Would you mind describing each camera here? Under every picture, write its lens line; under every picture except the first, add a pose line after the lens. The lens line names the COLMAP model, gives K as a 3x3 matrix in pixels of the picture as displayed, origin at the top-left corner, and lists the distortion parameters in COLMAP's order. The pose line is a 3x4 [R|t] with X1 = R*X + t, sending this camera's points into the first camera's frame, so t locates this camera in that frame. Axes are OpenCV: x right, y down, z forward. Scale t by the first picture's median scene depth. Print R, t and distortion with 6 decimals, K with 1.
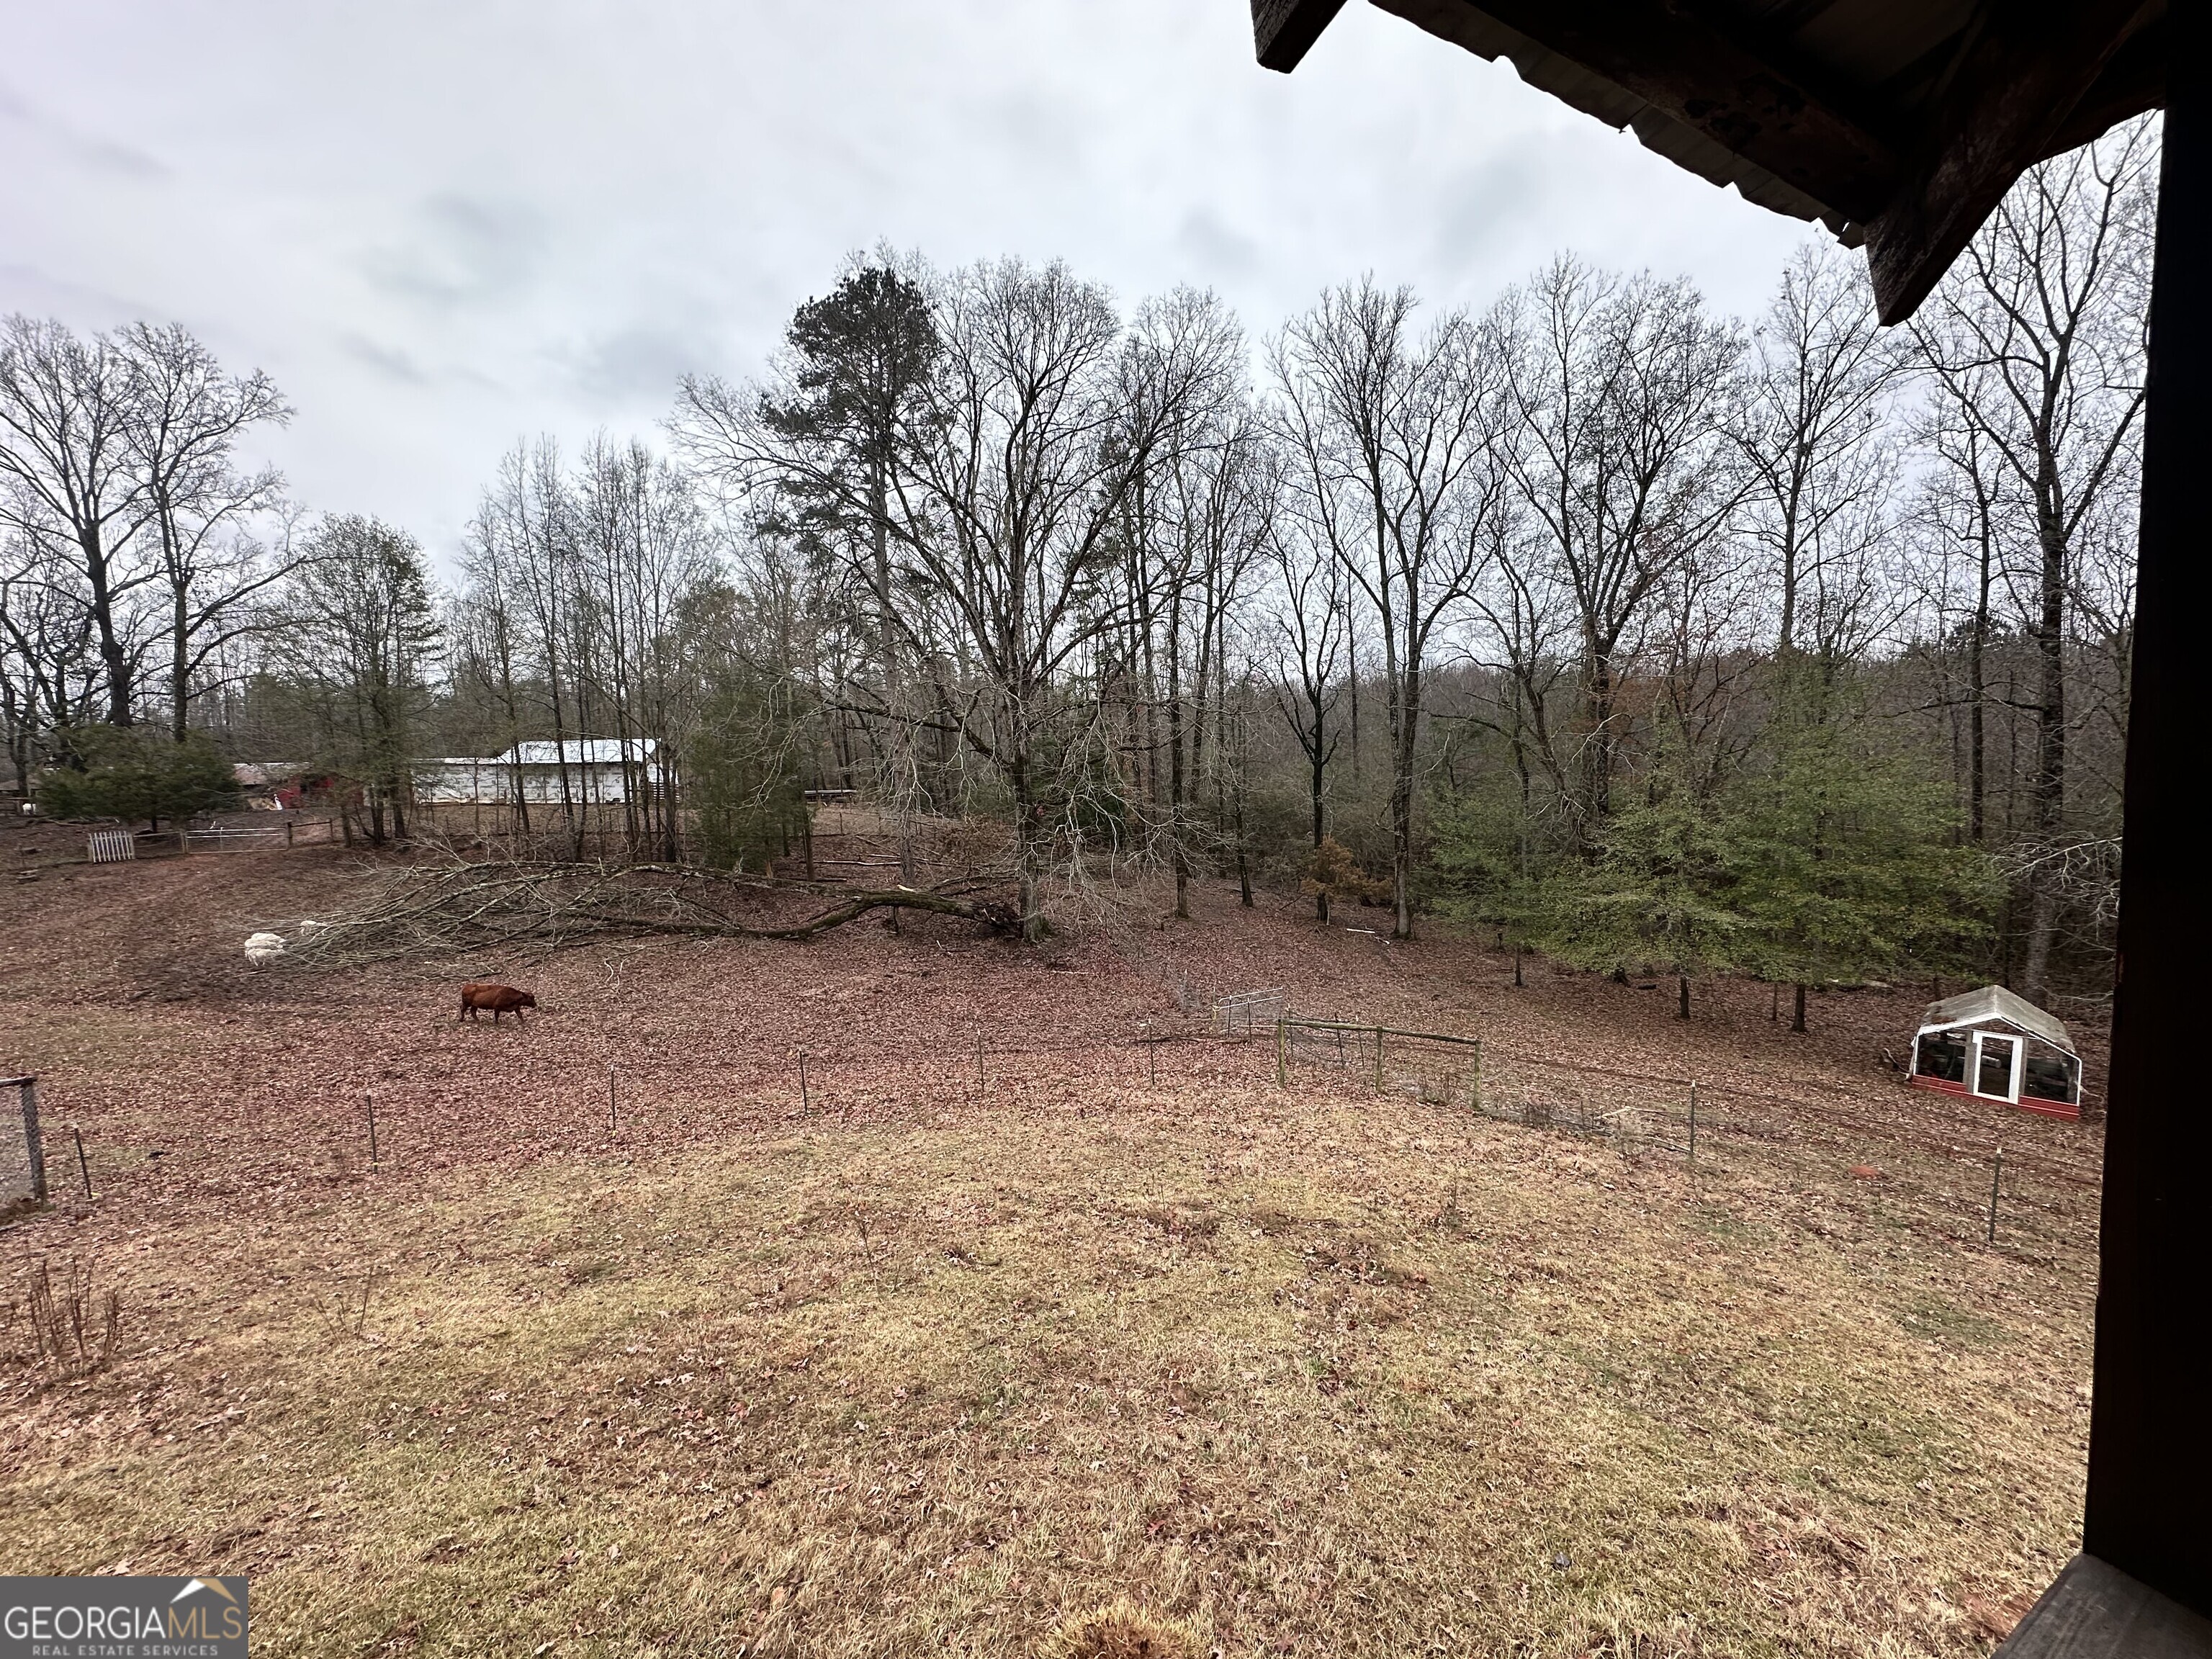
lens RADIAL K [[886.4, 0, 1093.6], [0, 886.4, 836.5], [0, 0, 1]] dist [-0.001621, -0.000410]
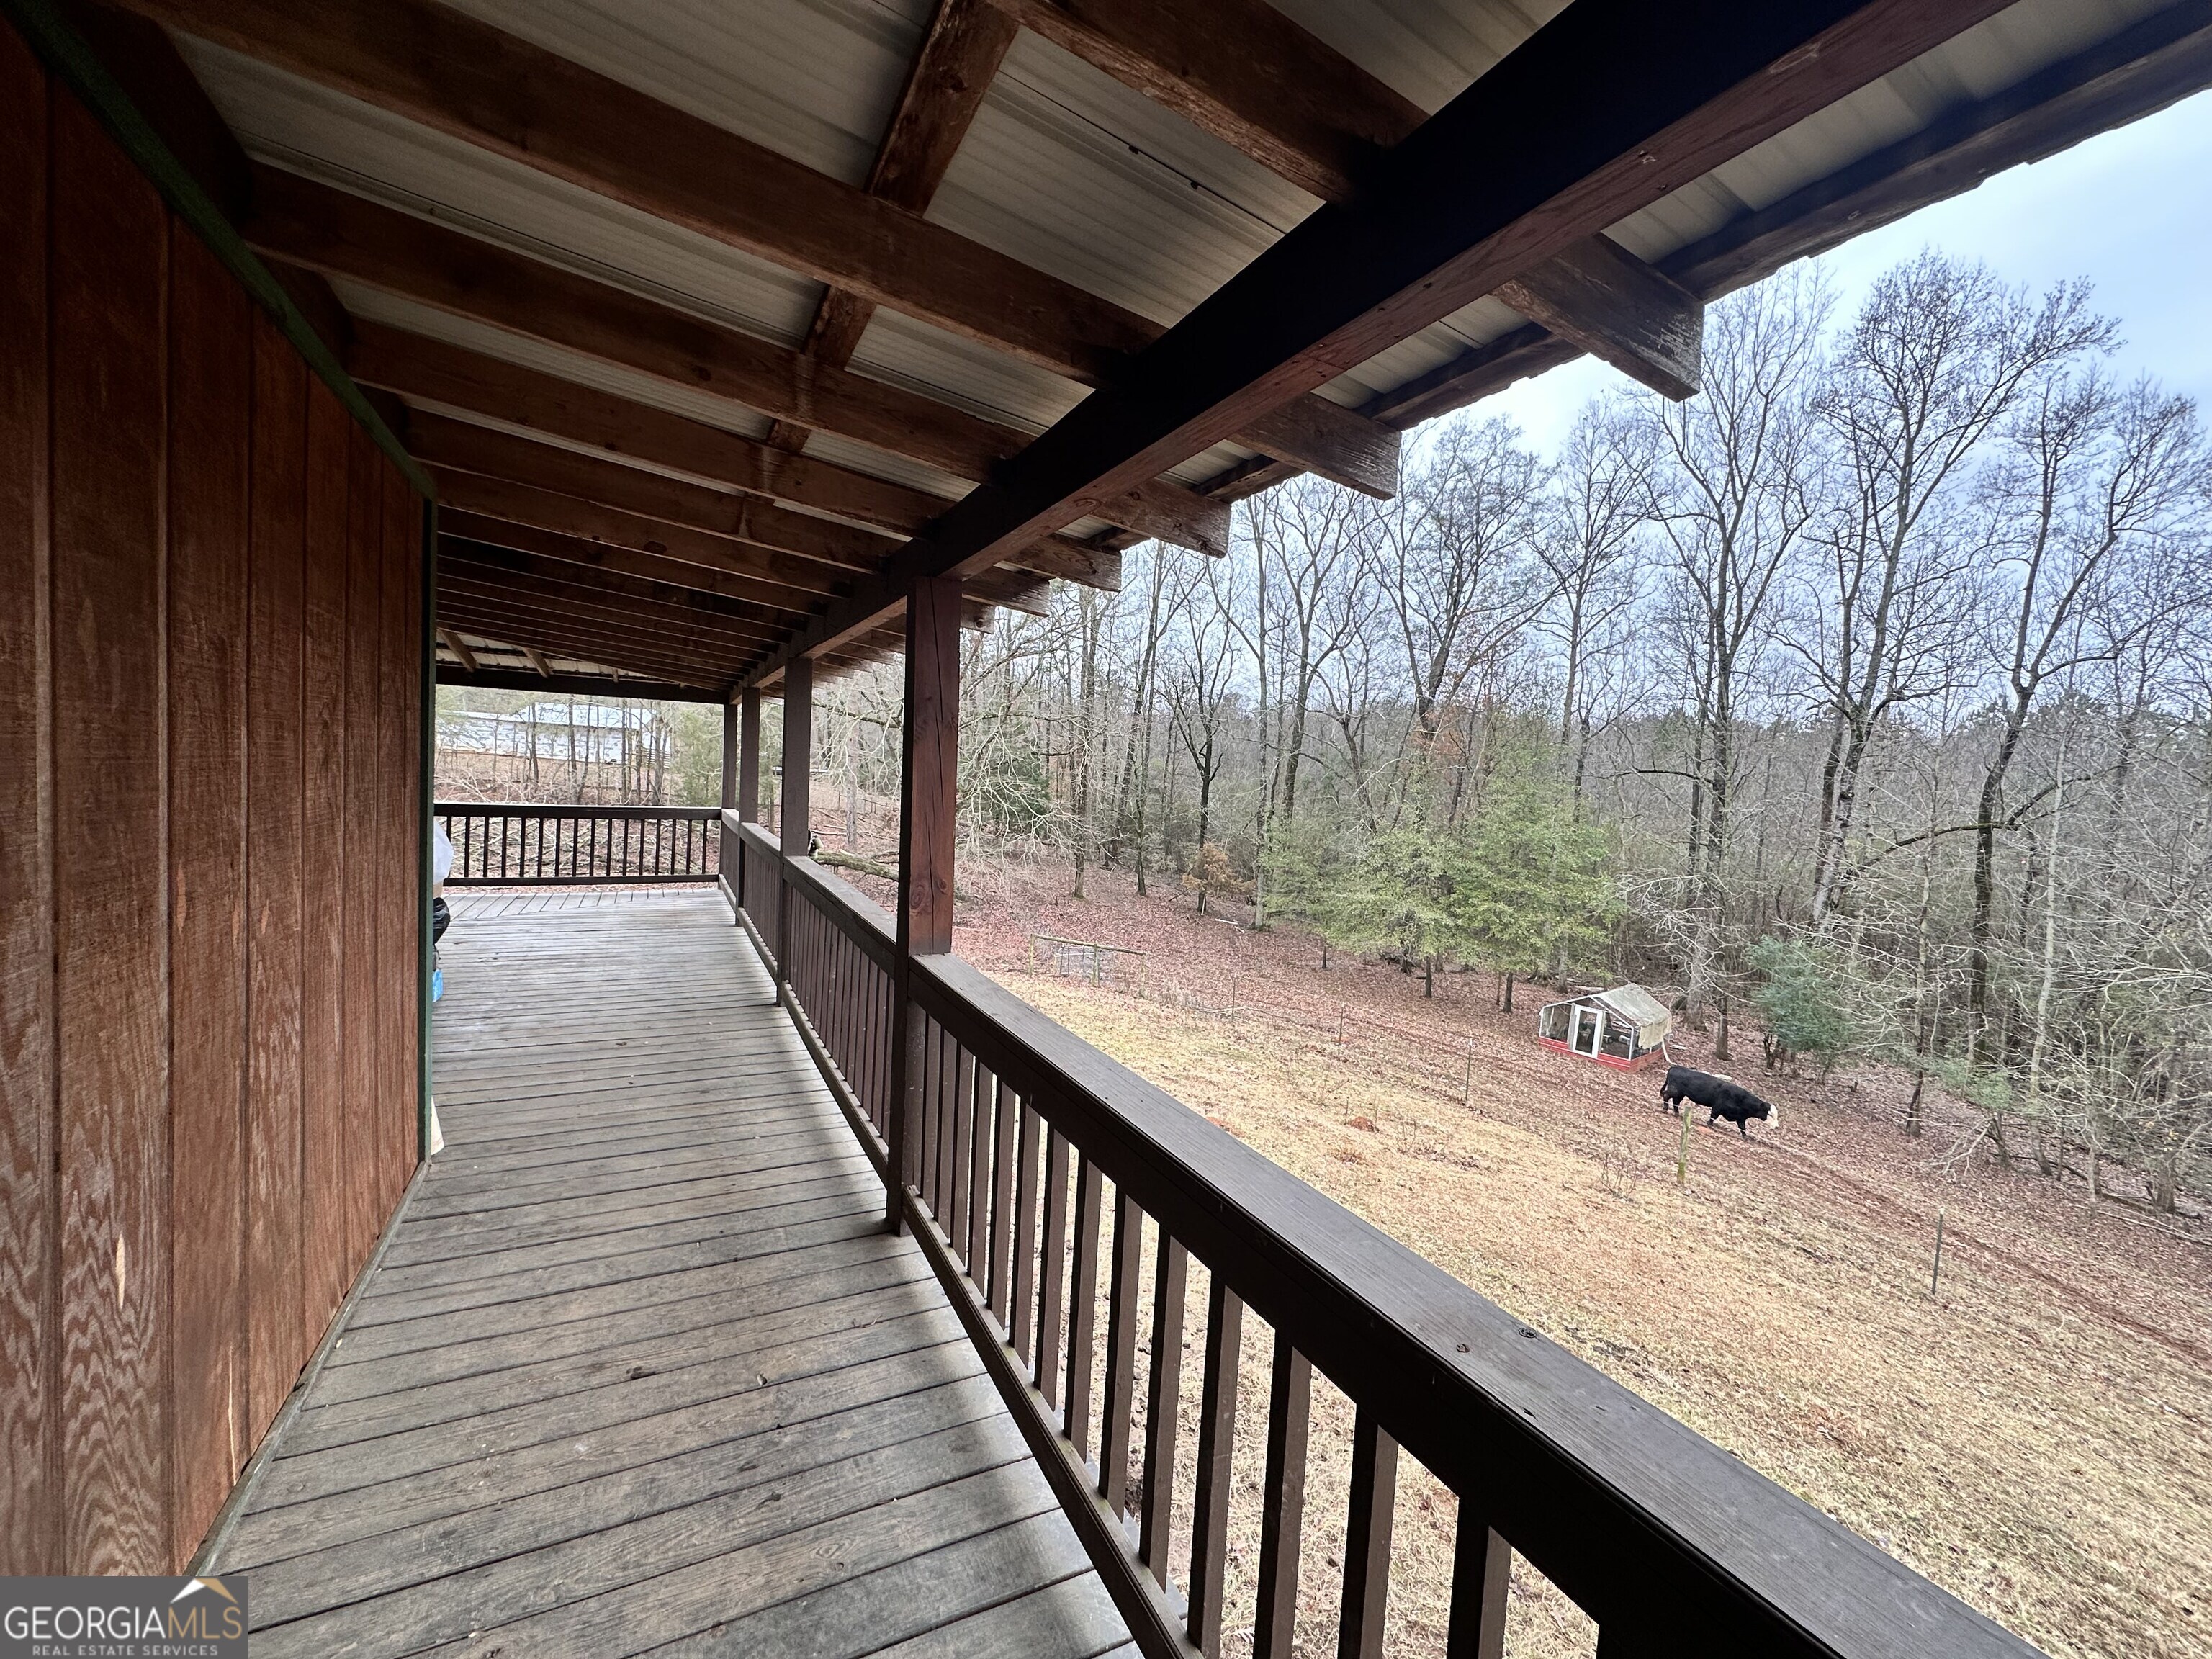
lens RADIAL K [[886.4, 0, 1098.5], [0, 886.4, 827.9], [0, 0, 1]] dist [-0.001621, -0.000410]
pose [[0.996448, 0.083984, 0.006193, 0.108590], [-0.083881, 0.996357, -0.015401, 0.013161], [-0.007464, 0.014827, 0.999862, -0.190100]]
